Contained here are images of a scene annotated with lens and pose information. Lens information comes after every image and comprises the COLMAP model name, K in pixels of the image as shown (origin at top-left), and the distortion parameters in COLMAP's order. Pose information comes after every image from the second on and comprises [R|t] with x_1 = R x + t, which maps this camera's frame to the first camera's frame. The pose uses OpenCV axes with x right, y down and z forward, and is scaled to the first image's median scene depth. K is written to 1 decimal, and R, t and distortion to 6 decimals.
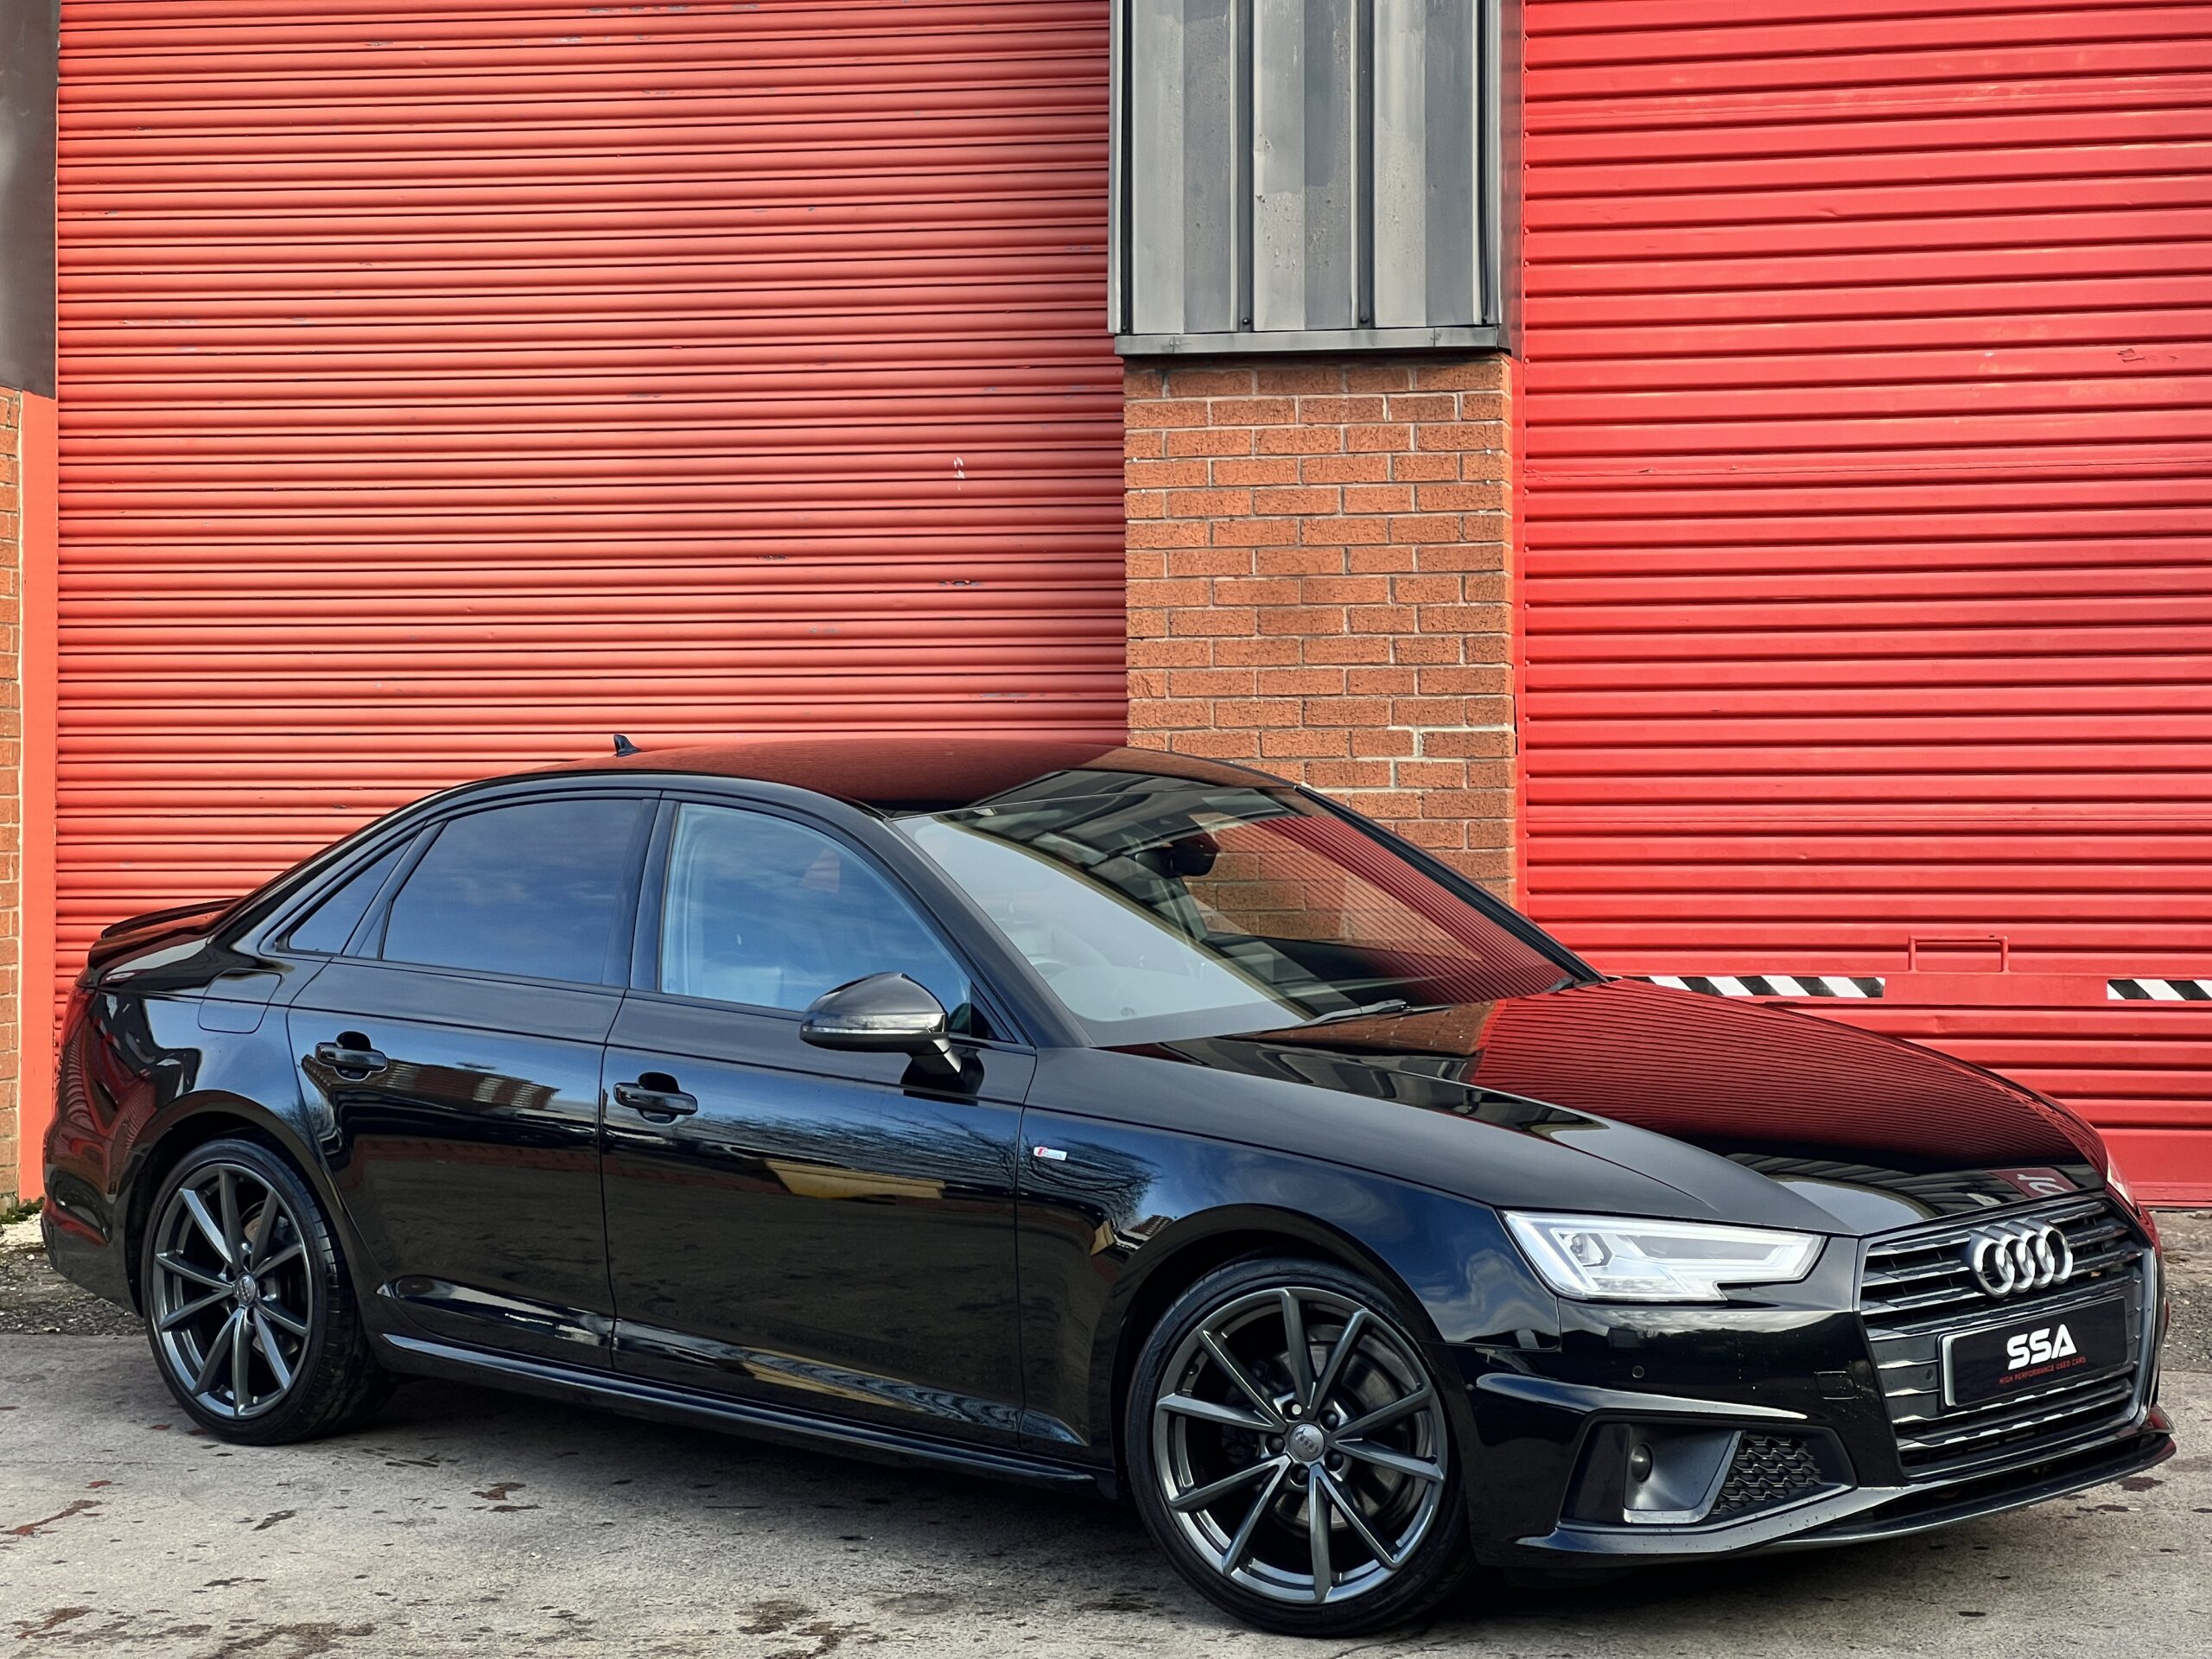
lens RADIAL K [[4976.6, 0, 1069.5], [0, 4976.6, 738.3], [0, 0, 1]] dist [0.233871, 0.000000]
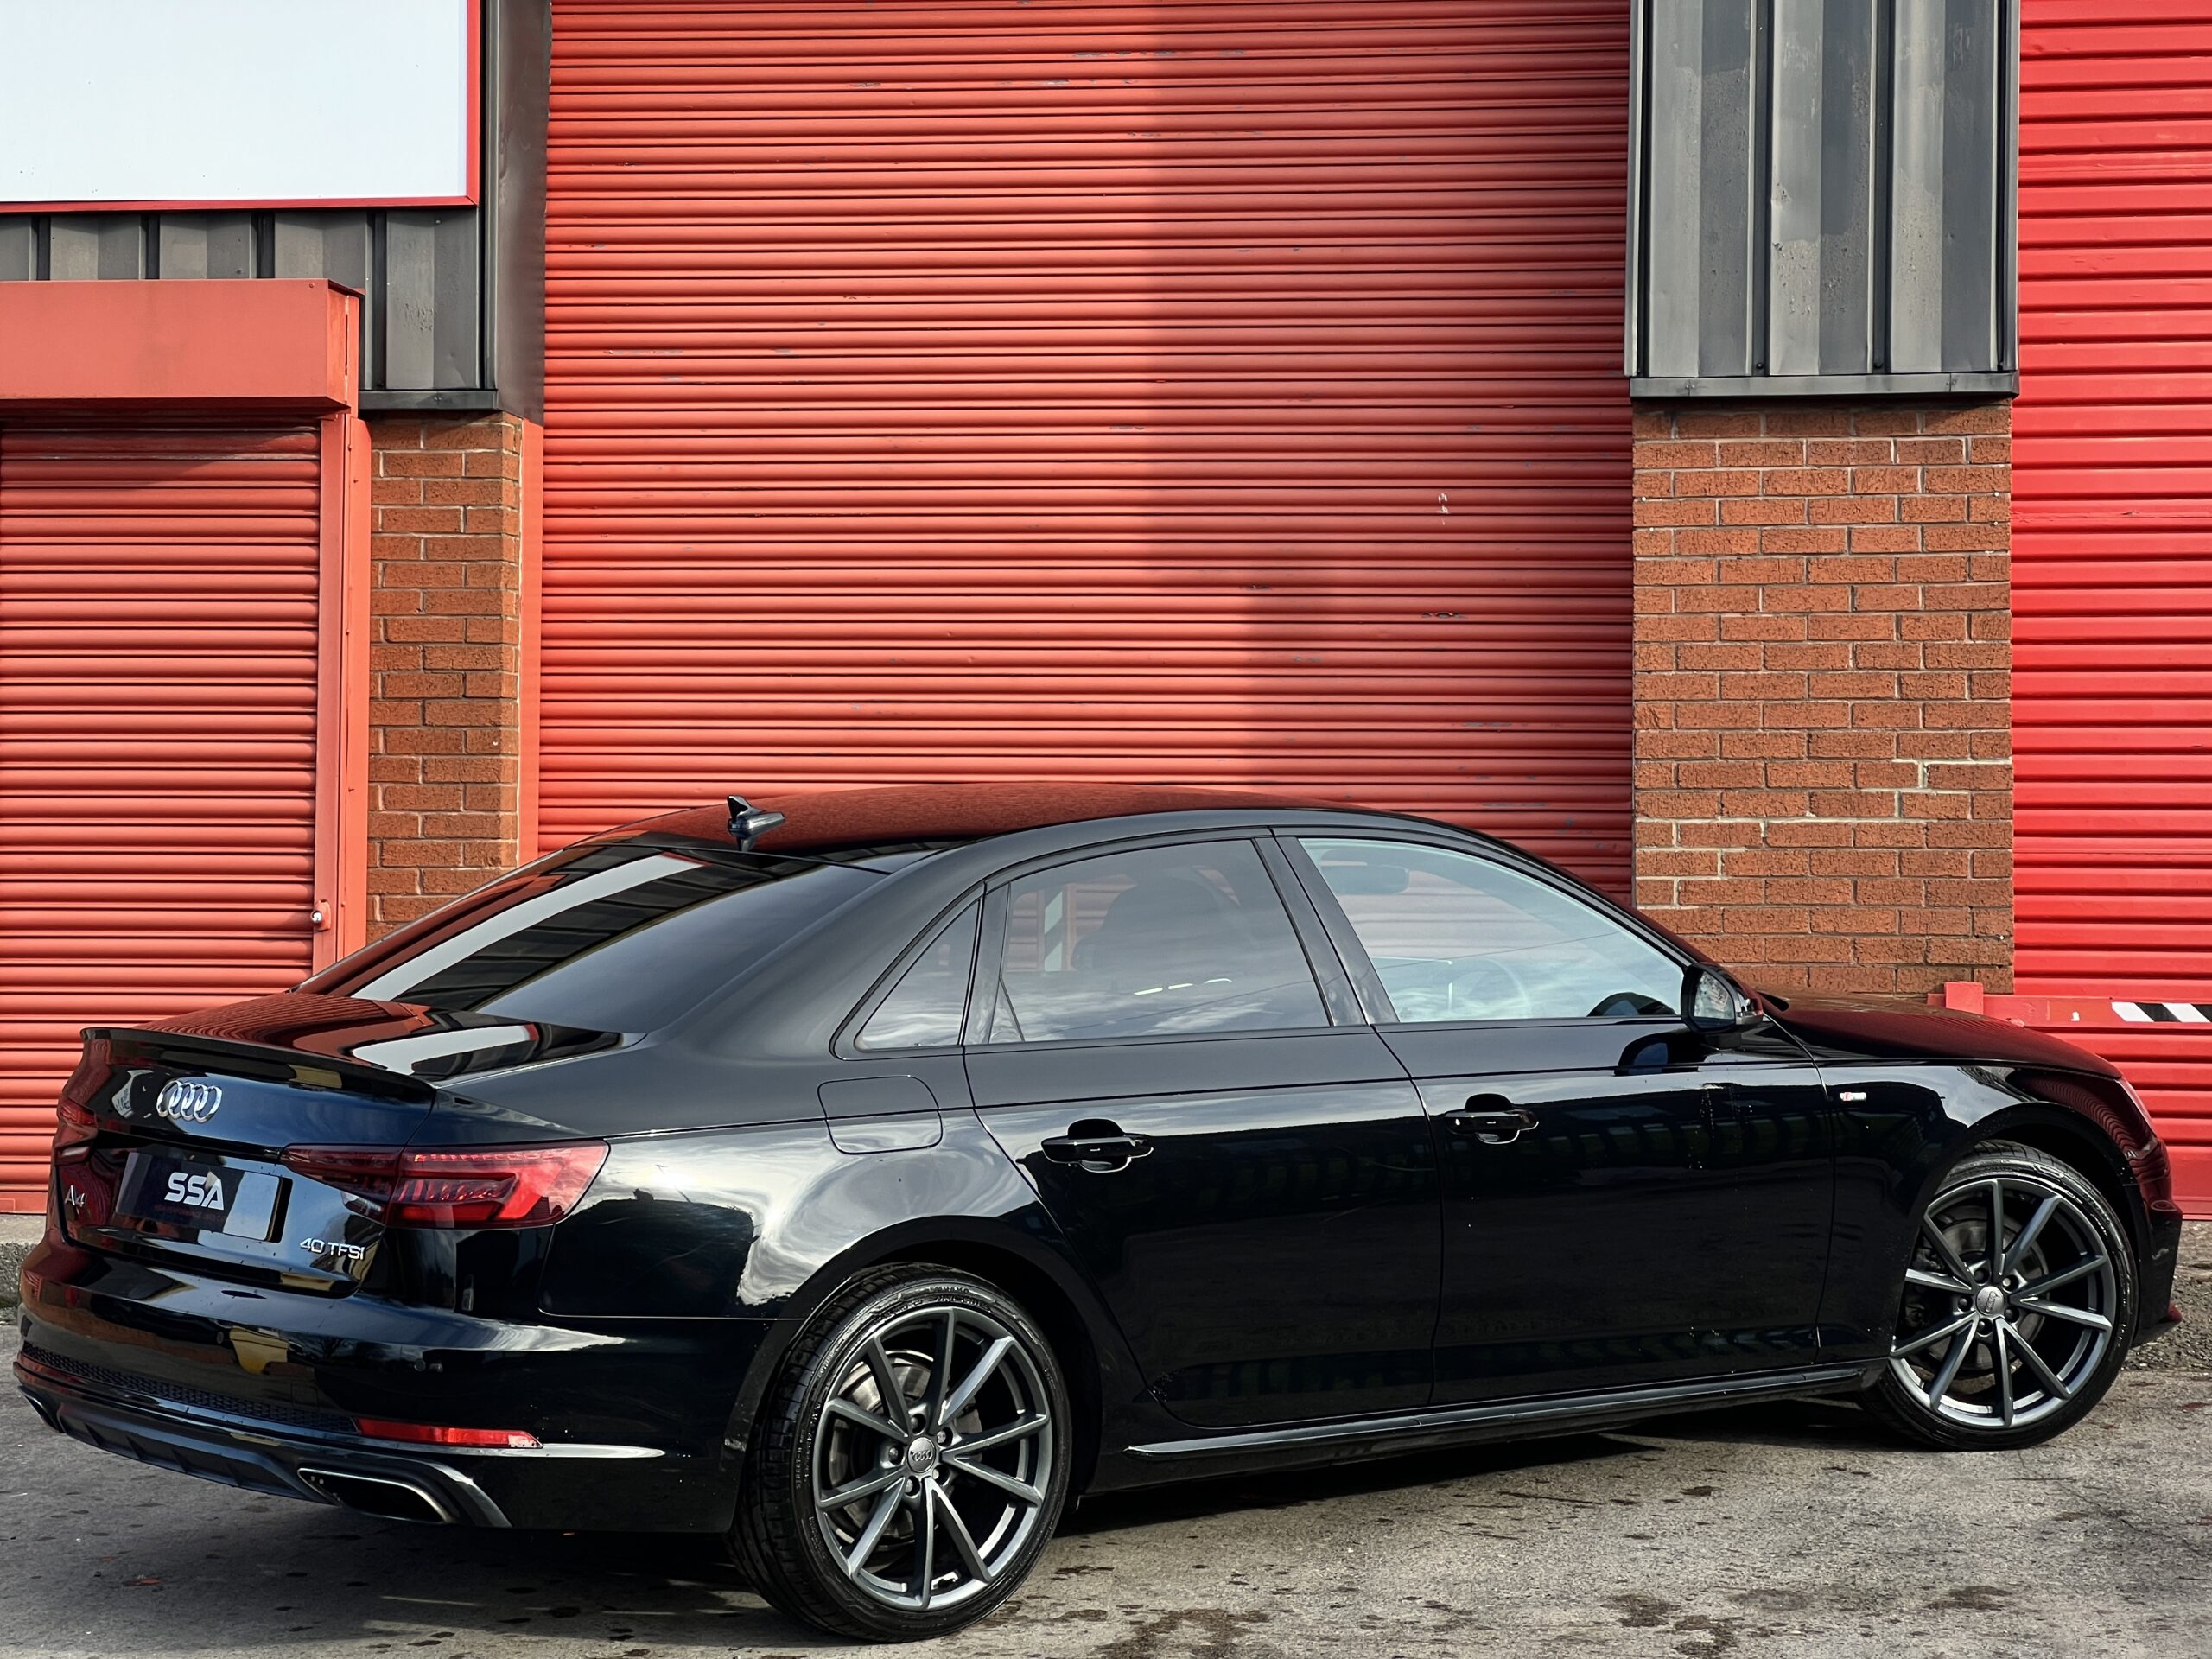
lens RADIAL K [[4976.6, 0, 1102.1], [0, 4976.6, 795.2], [0, 0, 1]] dist [0.233871, 0.000000]
pose [[0.998106, 0.009509, 0.060783, -0.162210], [-0.010027, 0.999916, 0.008212, -0.001791], [-0.060700, -0.008806, 0.998117, -0.027242]]
